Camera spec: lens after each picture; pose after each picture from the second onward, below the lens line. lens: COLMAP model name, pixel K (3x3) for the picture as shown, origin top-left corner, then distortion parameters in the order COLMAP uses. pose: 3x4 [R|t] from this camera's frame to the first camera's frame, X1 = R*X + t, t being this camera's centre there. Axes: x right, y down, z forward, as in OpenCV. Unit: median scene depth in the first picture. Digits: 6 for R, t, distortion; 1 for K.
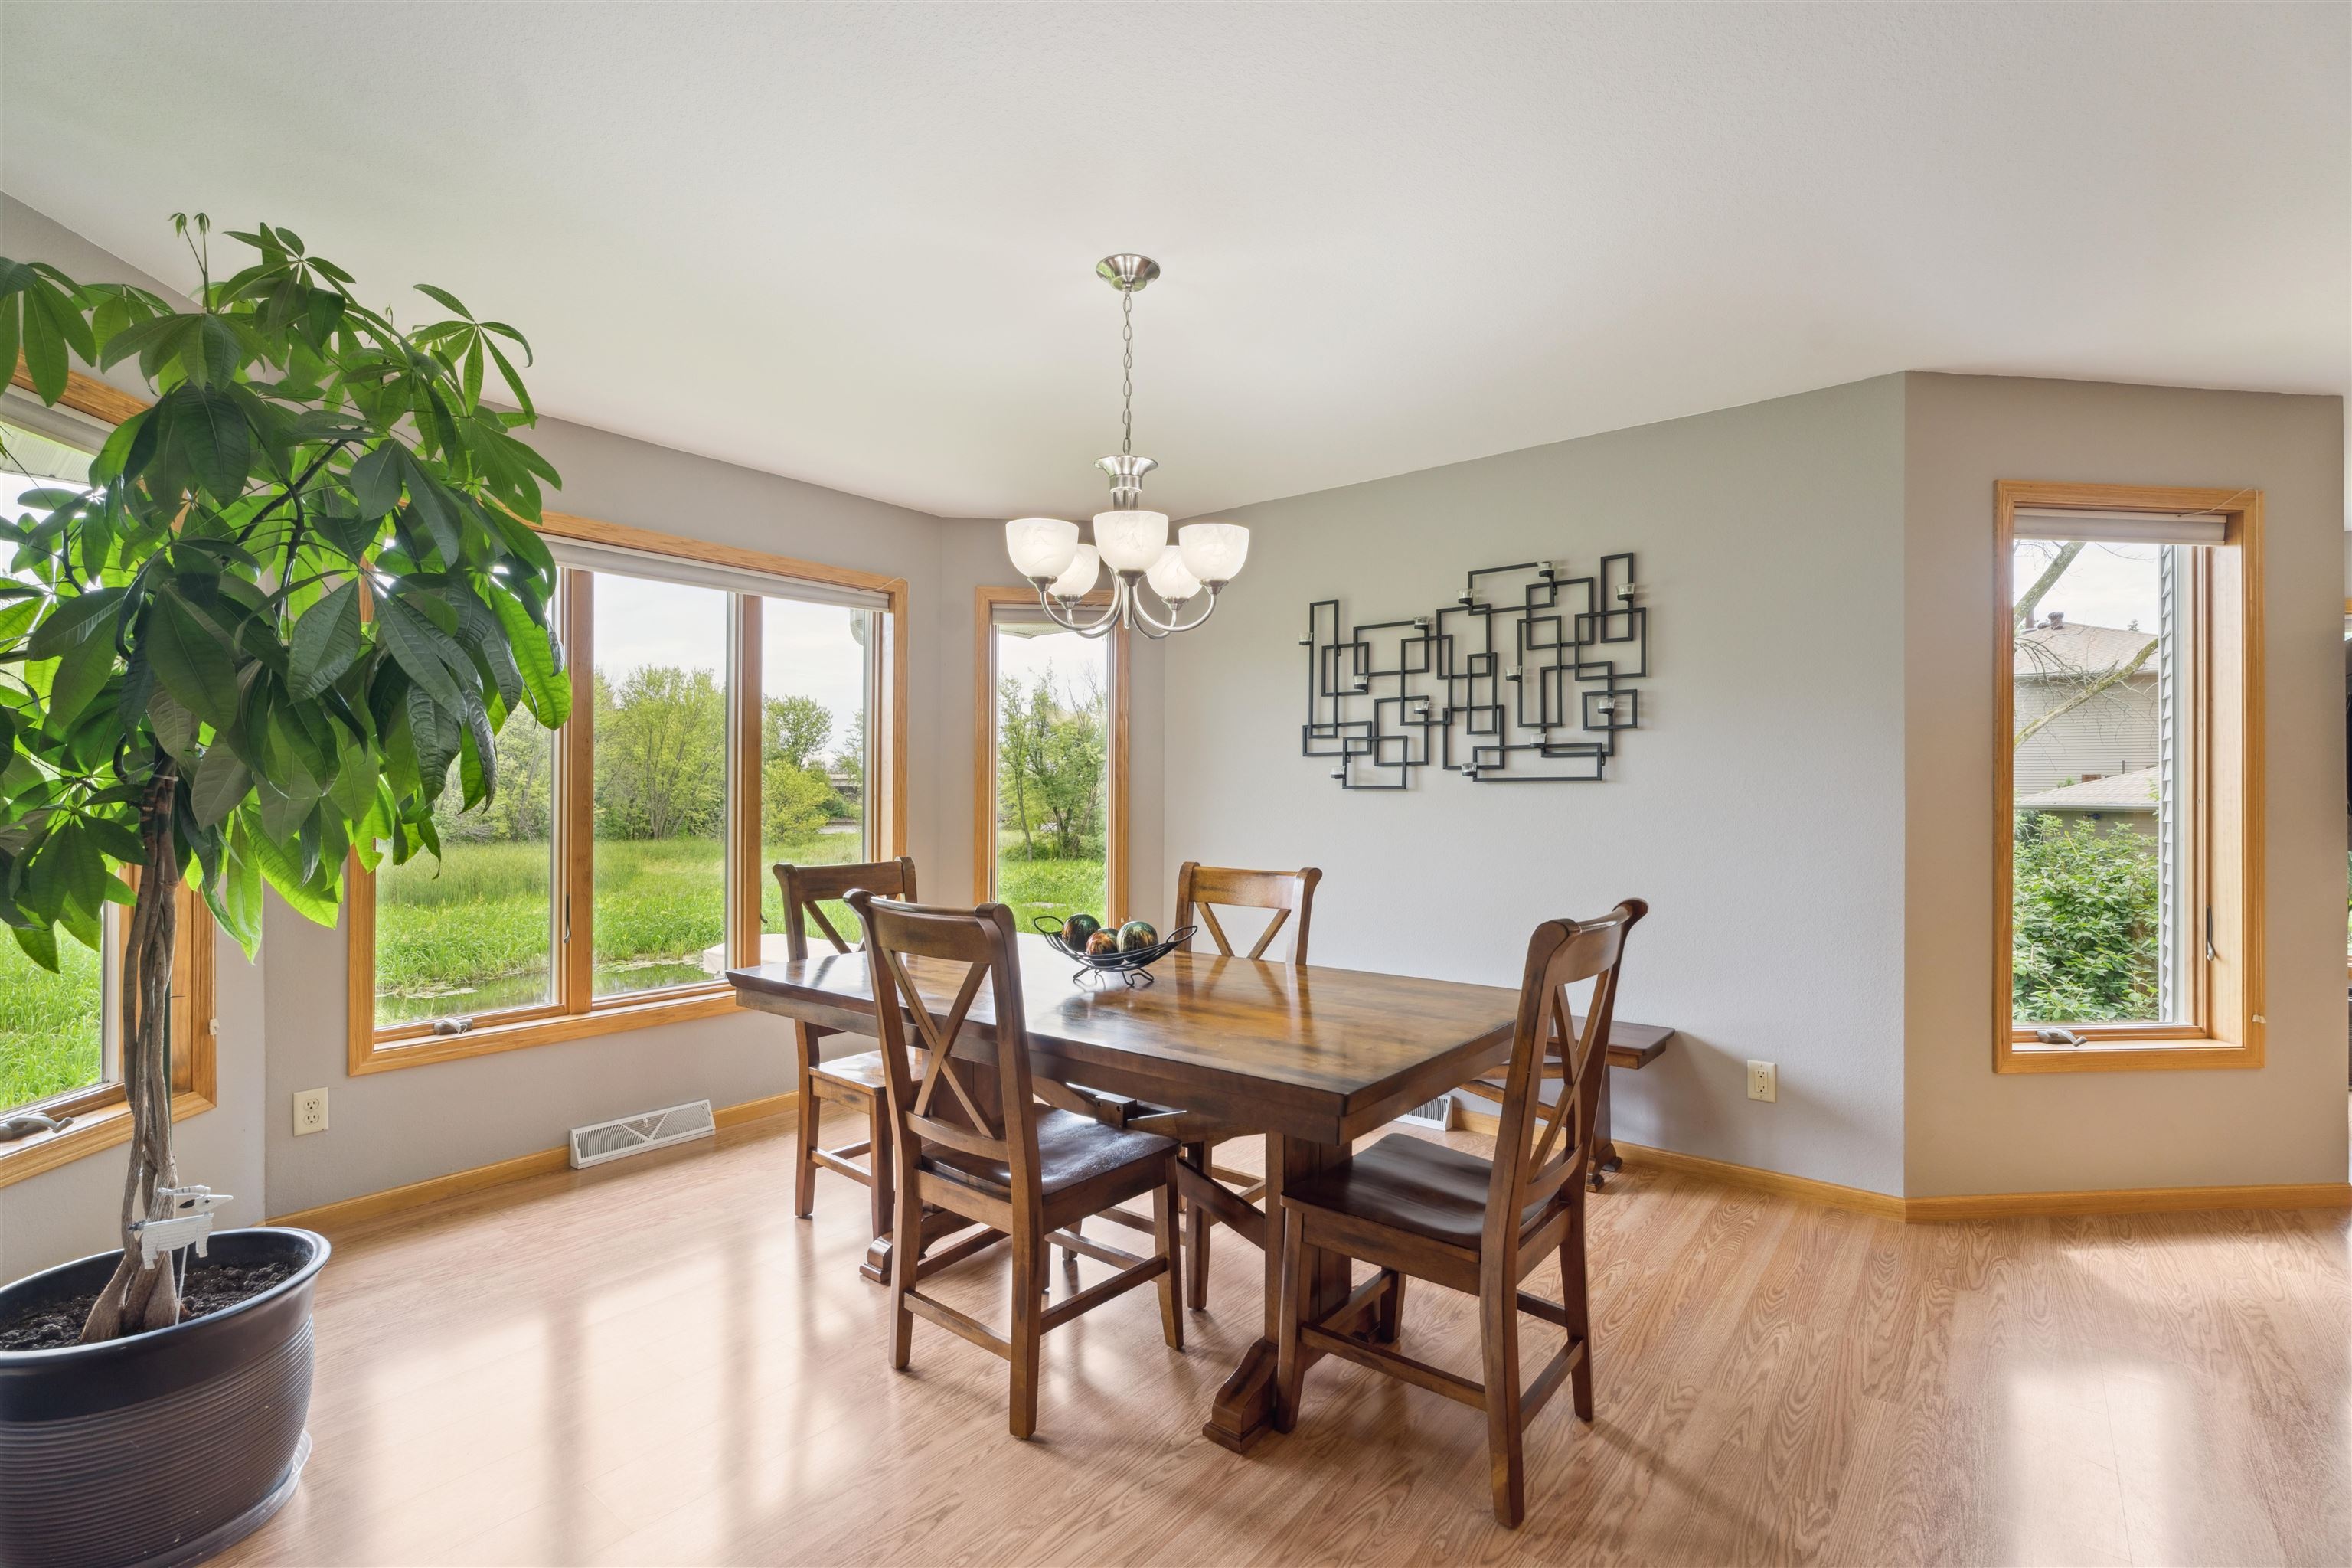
lens RADIAL K [[1054.5, 0, 1183.3], [0, 1054.5, 793.5], [0, 0, 1]] dist [-0.000192, -0.000288]
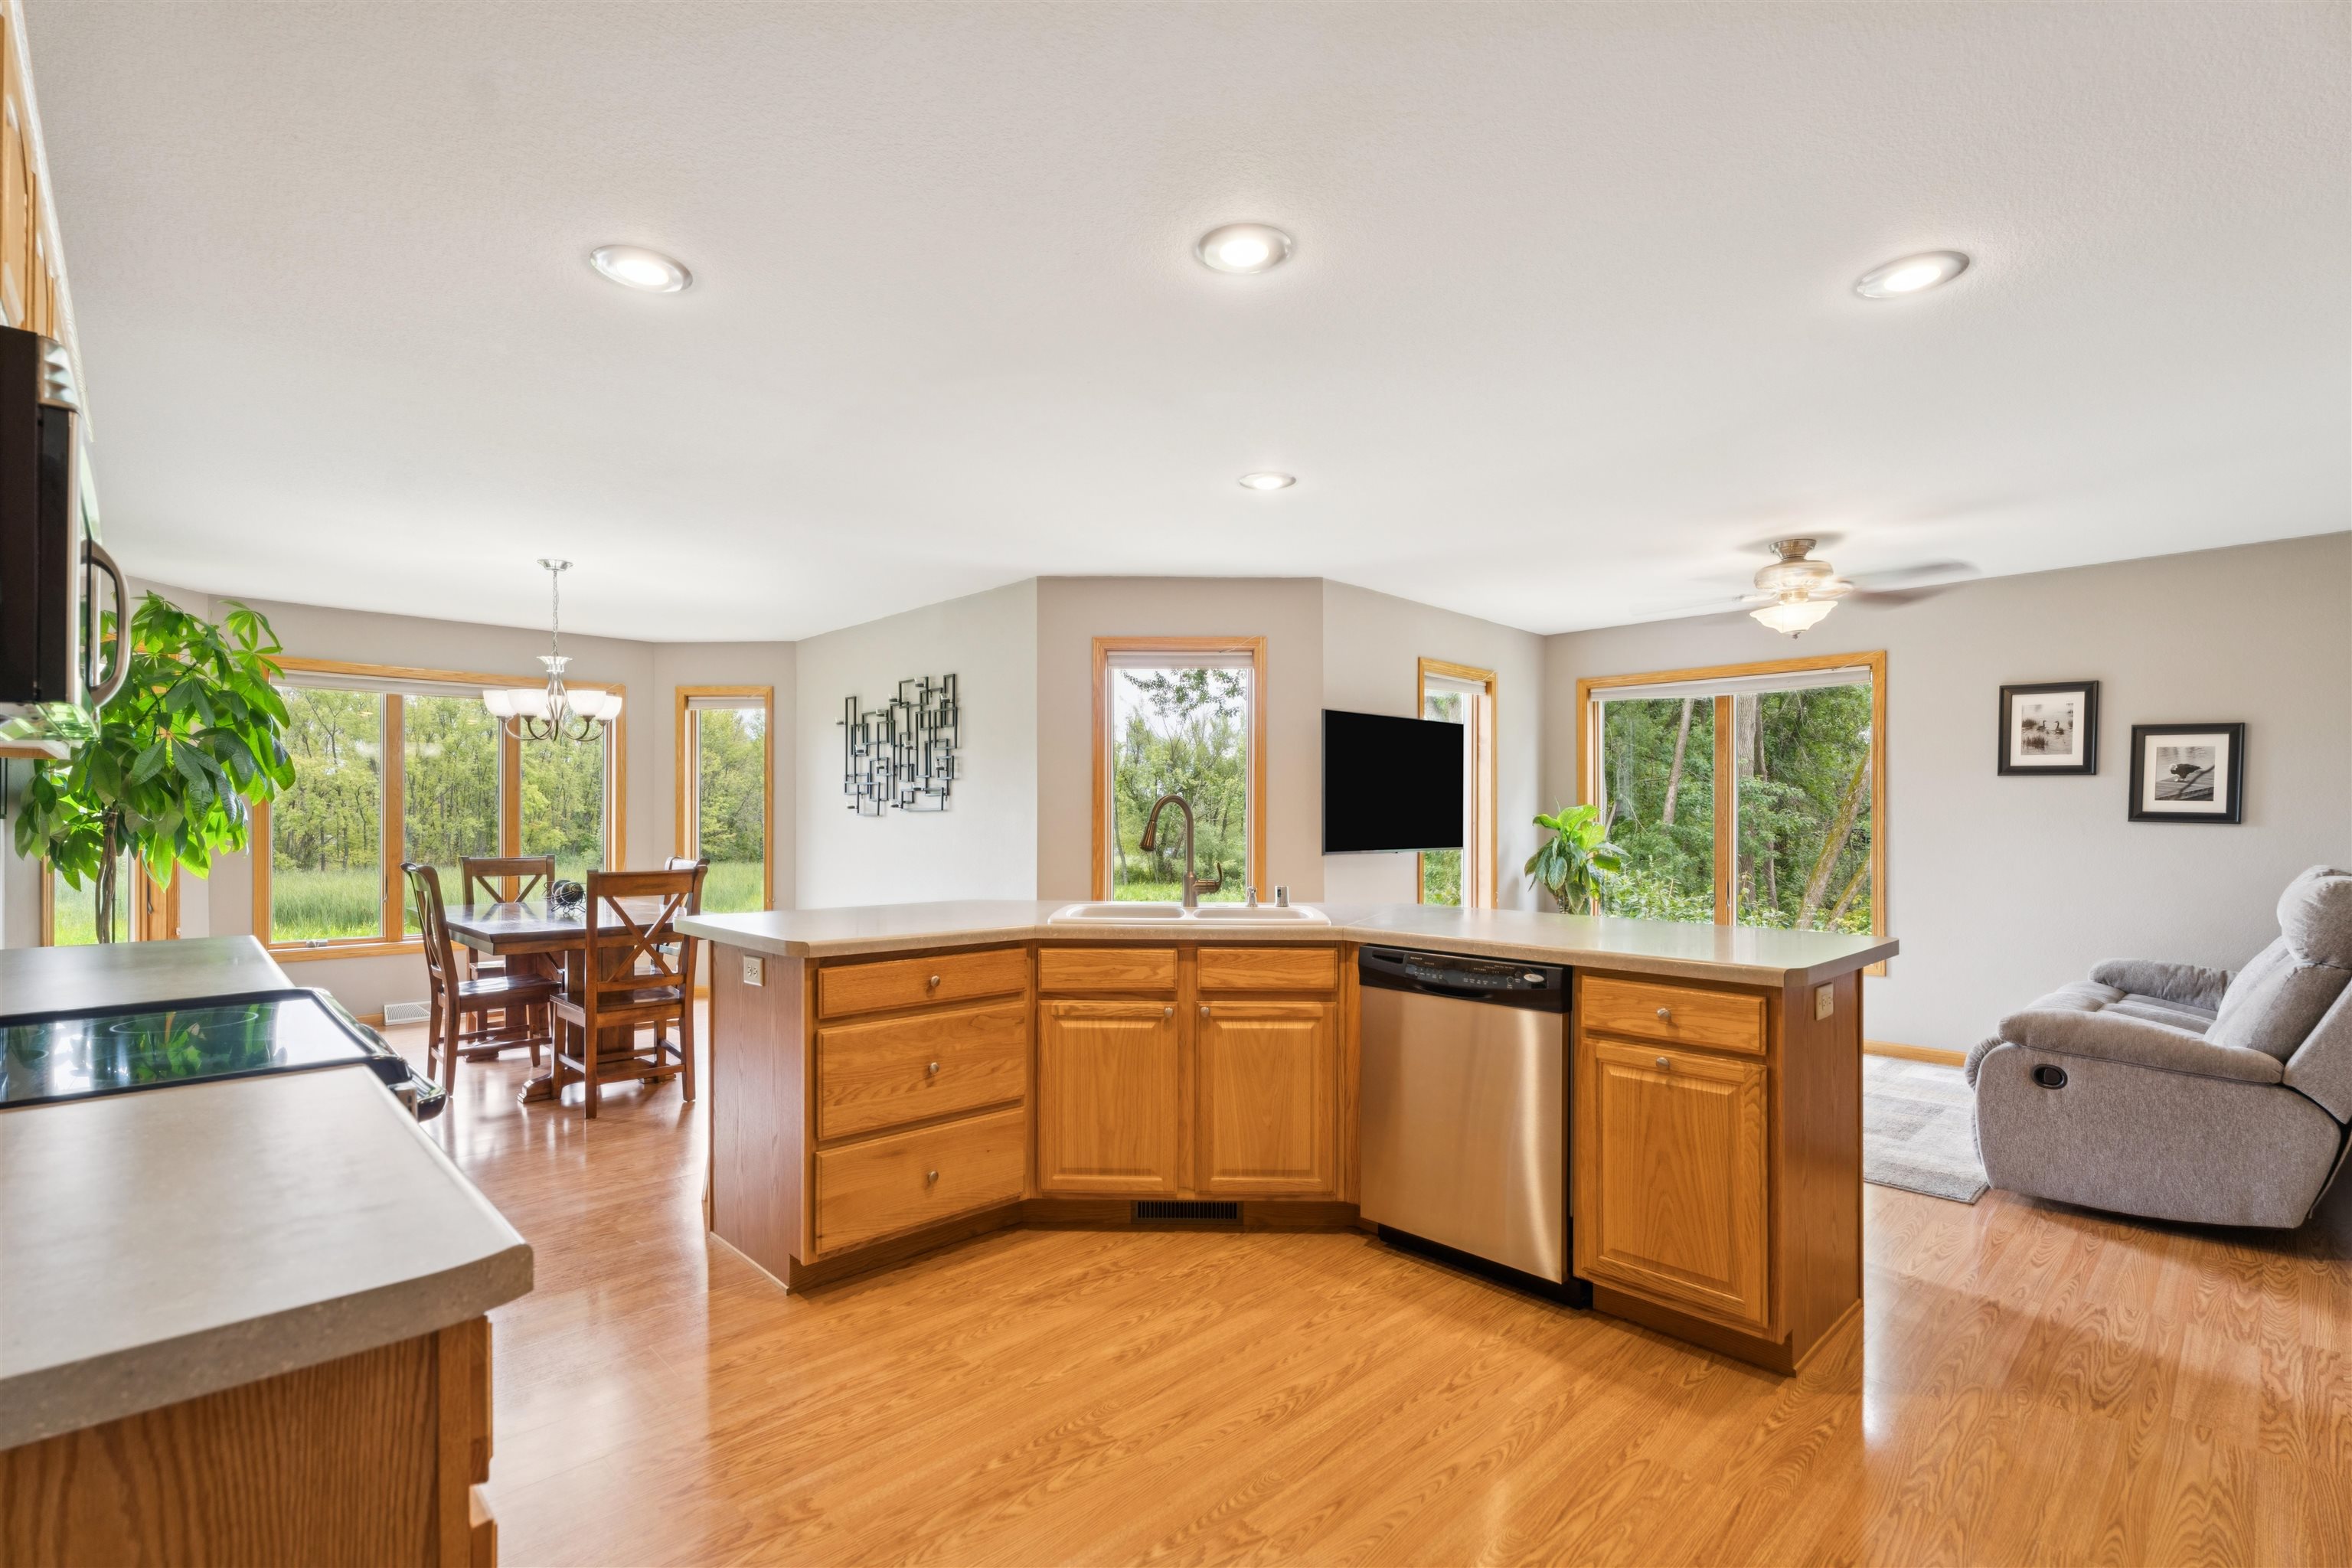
lens RADIAL K [[1070.4, 0, 1172.3], [0, 1070.4, 821.0], [0, 0, 1]] dist [-0.000334, 0.000095]
pose [[0.991771, -0.001792, -0.128015, 0.939318], [0.002111, 0.999995, 0.002359, 0.001489], [0.128010, -0.002610, 0.991769, -0.607948]]
